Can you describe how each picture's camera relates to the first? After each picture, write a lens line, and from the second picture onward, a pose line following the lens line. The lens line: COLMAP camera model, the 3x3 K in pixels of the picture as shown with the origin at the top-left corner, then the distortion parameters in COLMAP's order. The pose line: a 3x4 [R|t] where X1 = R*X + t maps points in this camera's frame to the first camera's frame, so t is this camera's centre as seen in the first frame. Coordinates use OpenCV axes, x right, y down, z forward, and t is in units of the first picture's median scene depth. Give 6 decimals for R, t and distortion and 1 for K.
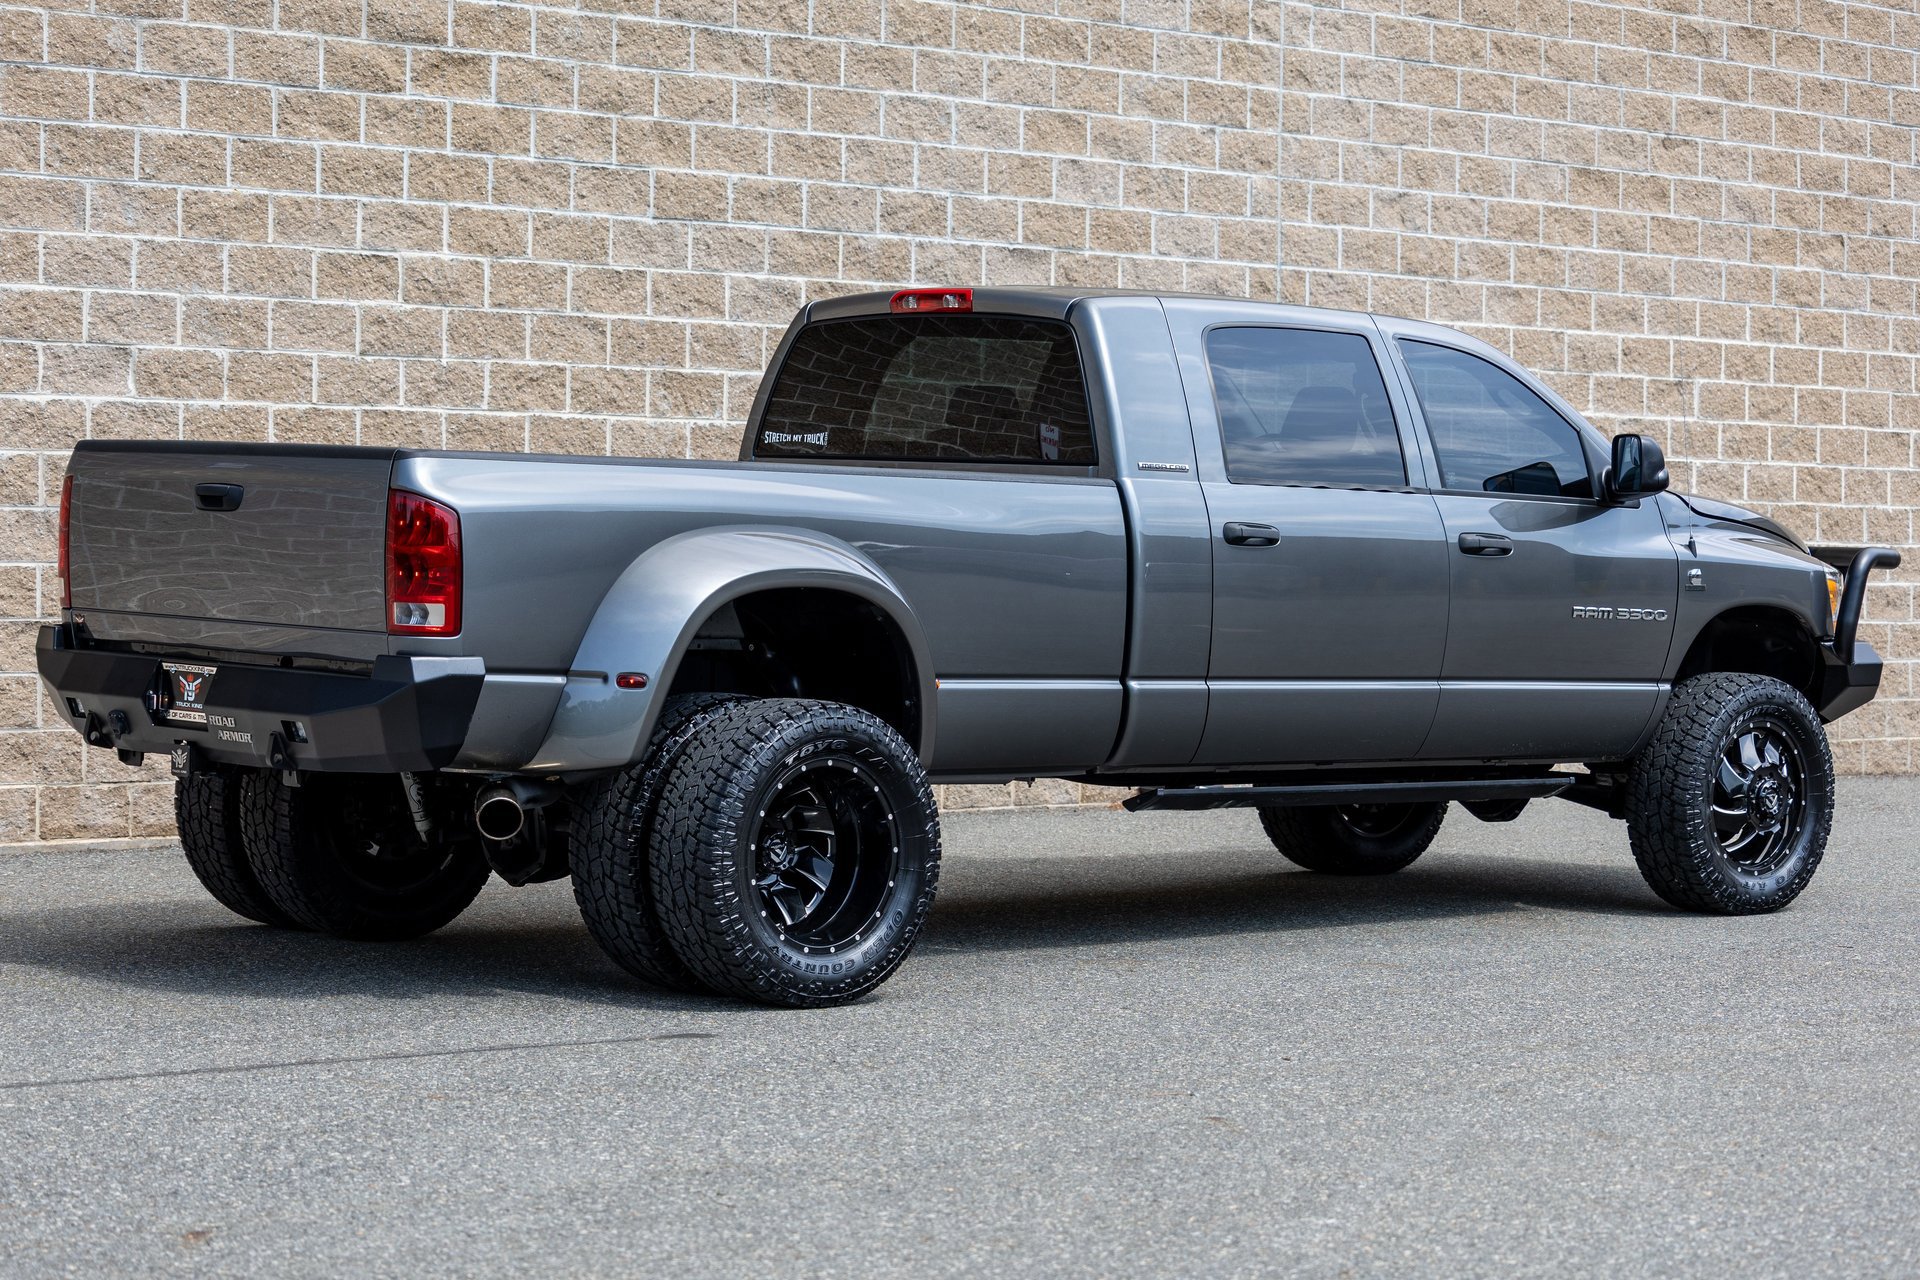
lens RADIAL K [[4650.2, 0, 1027.7], [0, 4650.2, 706.3], [0, 0, 1]] dist [-0.217527, 0.000000]
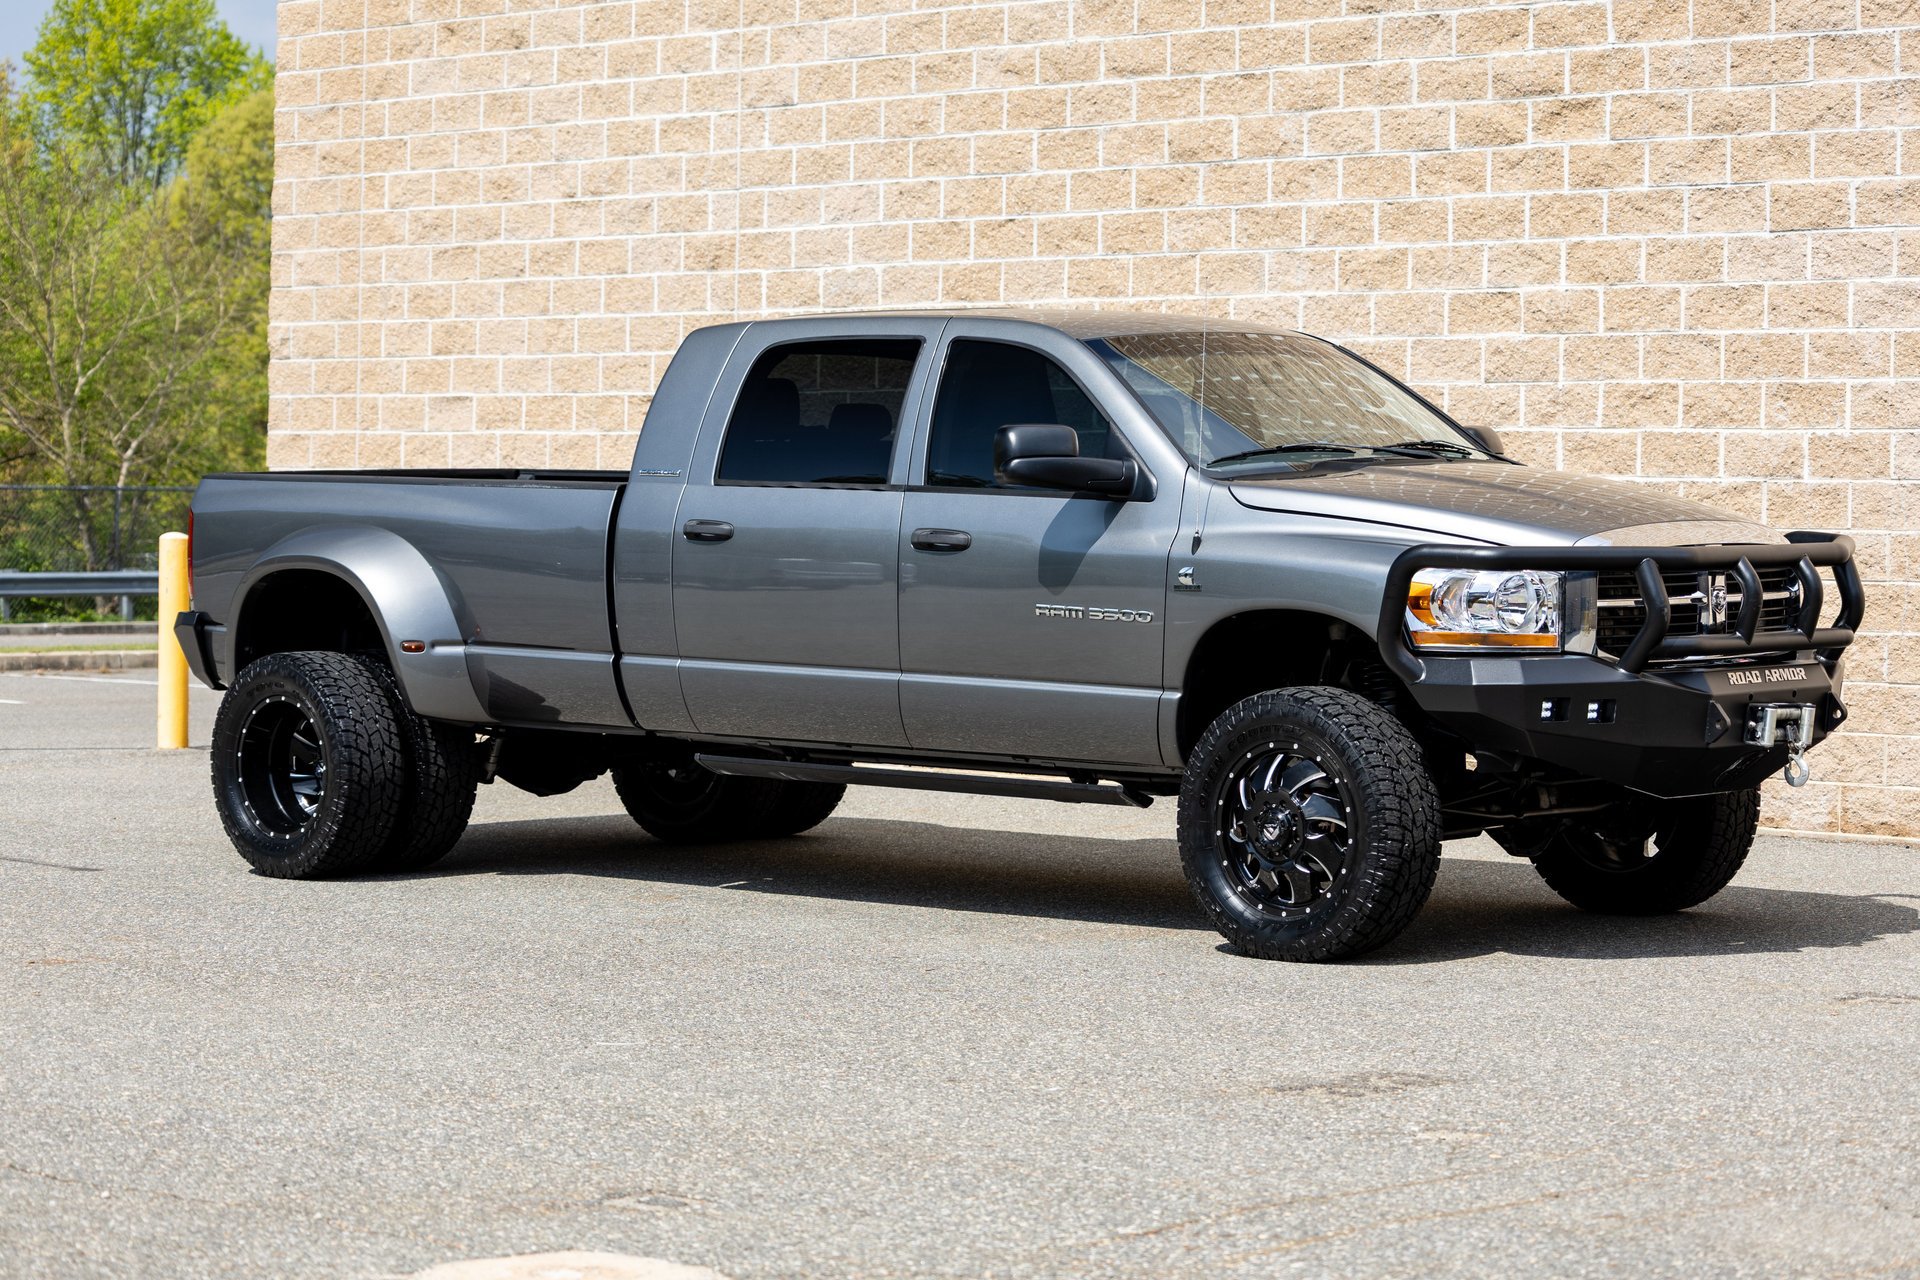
lens RADIAL K [[4412.2, 0, 751.8], [0, 4412.2, 687.3], [0, 0, 1]] dist [-0.192379, 0.000000]
pose [[0.020518, 0.027573, -0.999409, 0.884532], [-0.045062, 0.998629, 0.026626, -0.021898], [0.998773, 0.044489, 0.021733, 0.777396]]
